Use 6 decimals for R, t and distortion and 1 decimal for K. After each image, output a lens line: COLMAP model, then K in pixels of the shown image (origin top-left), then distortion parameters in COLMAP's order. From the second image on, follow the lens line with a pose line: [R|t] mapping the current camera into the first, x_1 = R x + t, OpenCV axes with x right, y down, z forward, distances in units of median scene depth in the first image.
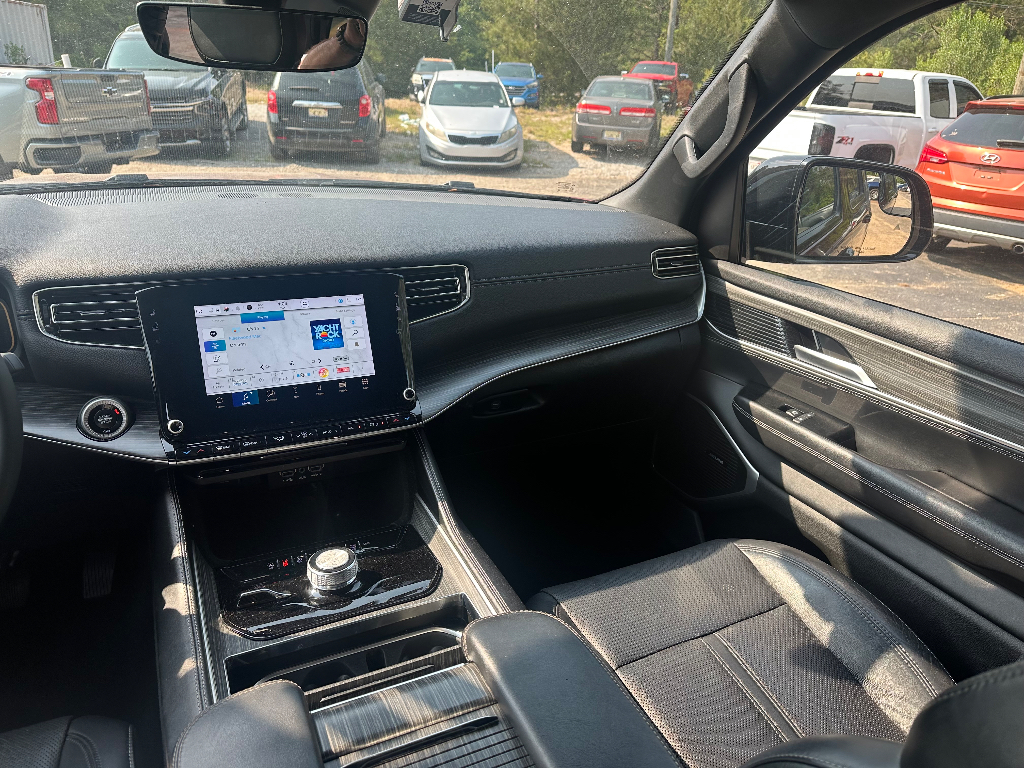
lens RADIAL K [[720.7, 0, 518.9], [0, 720.7, 383.1], [0, 0, 1]] dist [0.027208, -0.033210]
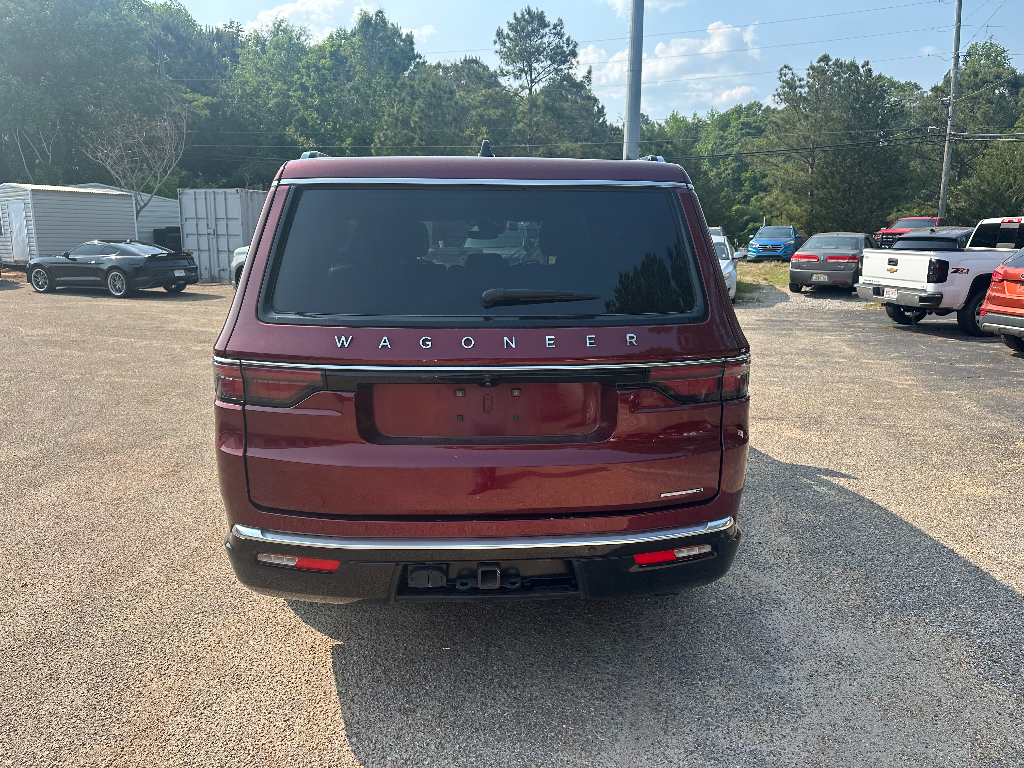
lens RADIAL K [[720.7, 0, 518.3], [0, 720.7, 384.9], [0, 0, 1]] dist [0.027208, -0.033210]
pose [[0.915734, 0.031688, -0.400535, 2.281829], [-0.114089, 0.976359, -0.183595, 1.778797], [0.385248, 0.213821, 0.897700, -3.937608]]
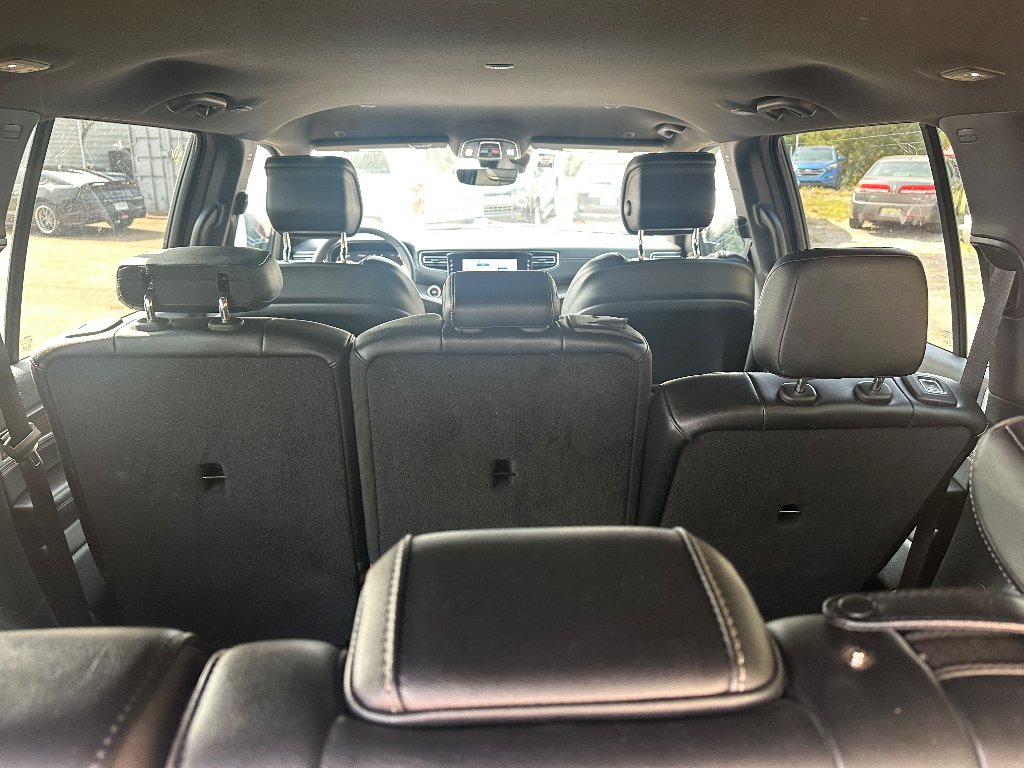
lens RADIAL K [[720.7, 0, 527.1], [0, 720.7, 387.2], [0, 0, 1]] dist [0.027208, -0.033210]
pose [[0.919847, 0.070287, -0.385928, 0.992868], [-0.109508, 0.990715, -0.080575, 0.625183], [0.376681, 0.116379, 0.919003, -1.608860]]
